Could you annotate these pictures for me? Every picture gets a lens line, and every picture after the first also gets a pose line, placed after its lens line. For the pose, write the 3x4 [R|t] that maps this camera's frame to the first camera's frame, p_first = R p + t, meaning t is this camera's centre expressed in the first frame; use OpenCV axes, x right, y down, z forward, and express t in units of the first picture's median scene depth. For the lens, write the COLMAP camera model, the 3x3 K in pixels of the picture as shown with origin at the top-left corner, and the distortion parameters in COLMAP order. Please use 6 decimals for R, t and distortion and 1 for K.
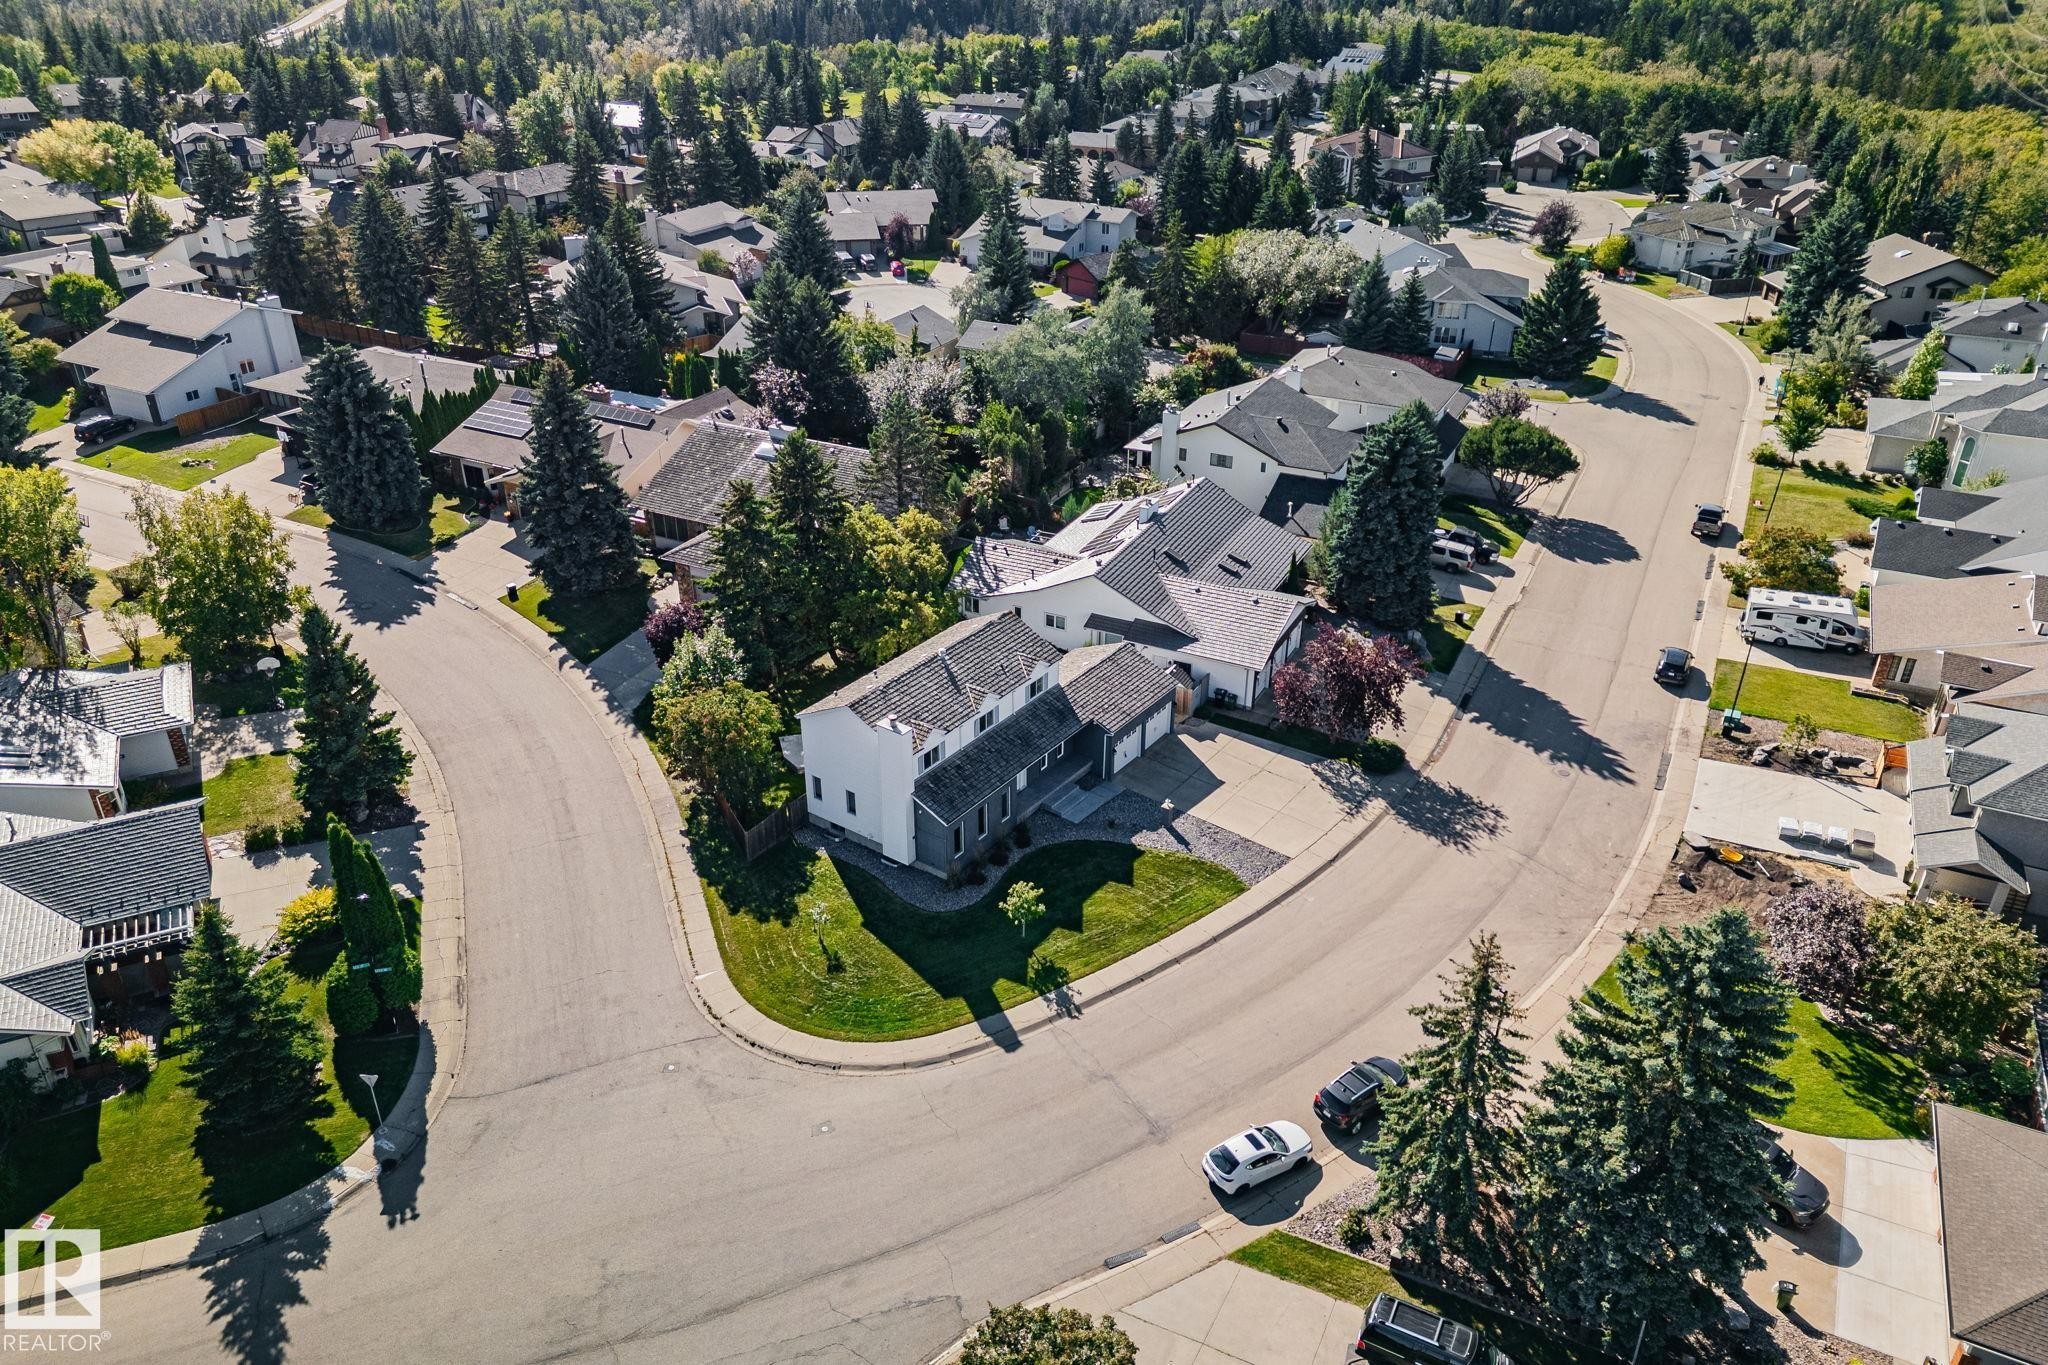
lens RADIAL K [[1418.3, 0, 1024.0], [0, 1418.3, 682.5], [0, 0, 1]] dist [0.166216, -0.275798]
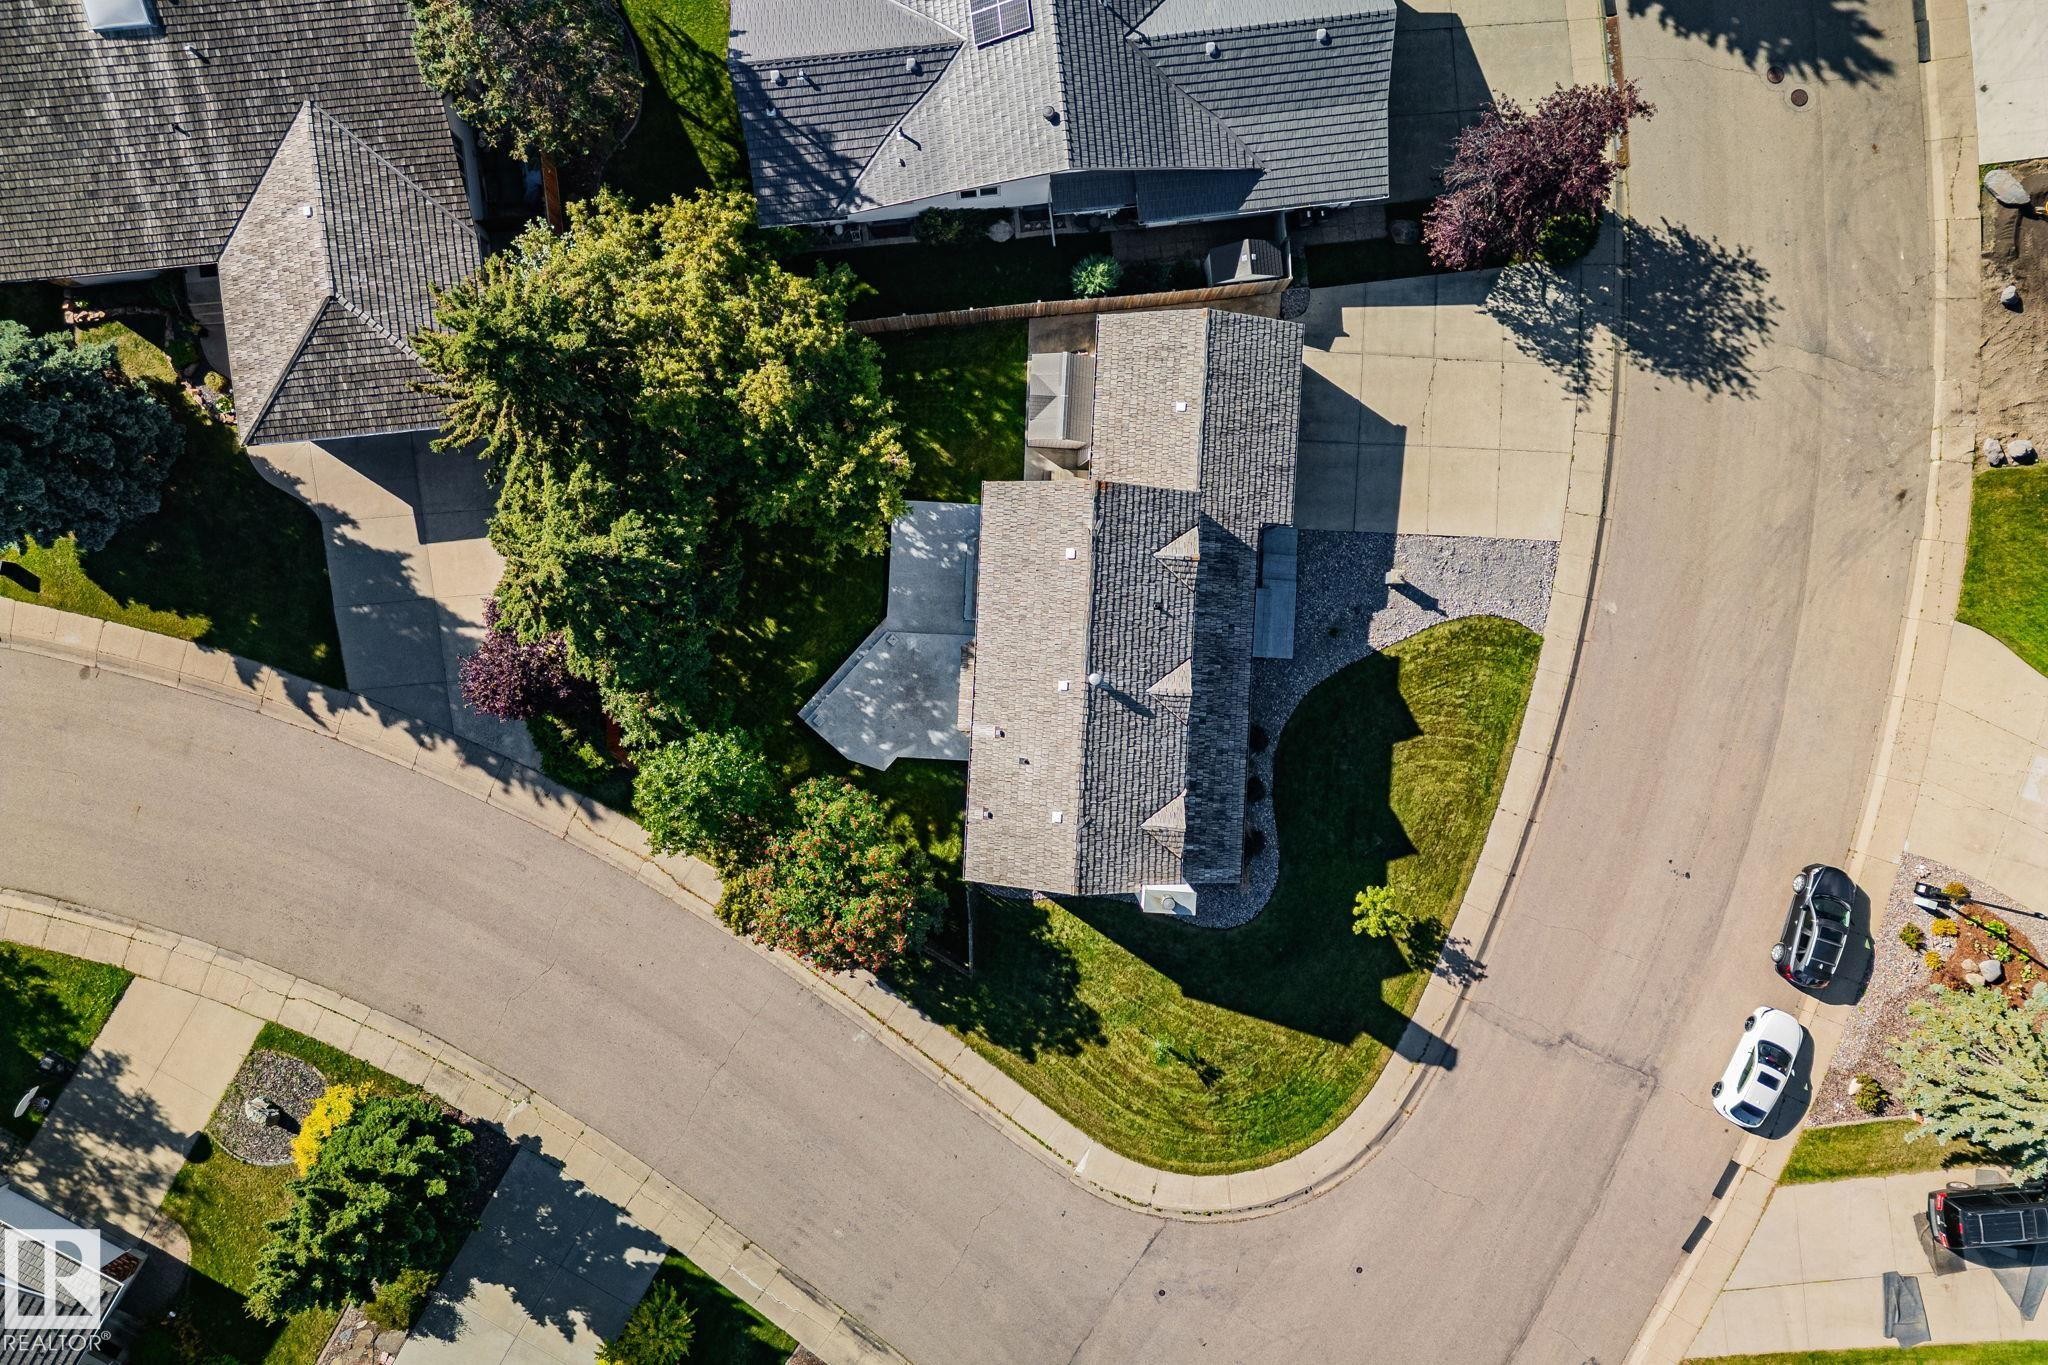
lens RADIAL K [[1429.4, 0, 1024.0], [0, 1429.4, 682.5], [0, 0, 1]] dist [0.088188, -0.075726]
pose [[0.837493, -0.546444, 0.002208, -0.093486], [0.252271, 0.390214, 0.885490, -0.629122], [-0.484732, -0.741034, 0.464653, 0.786228]]
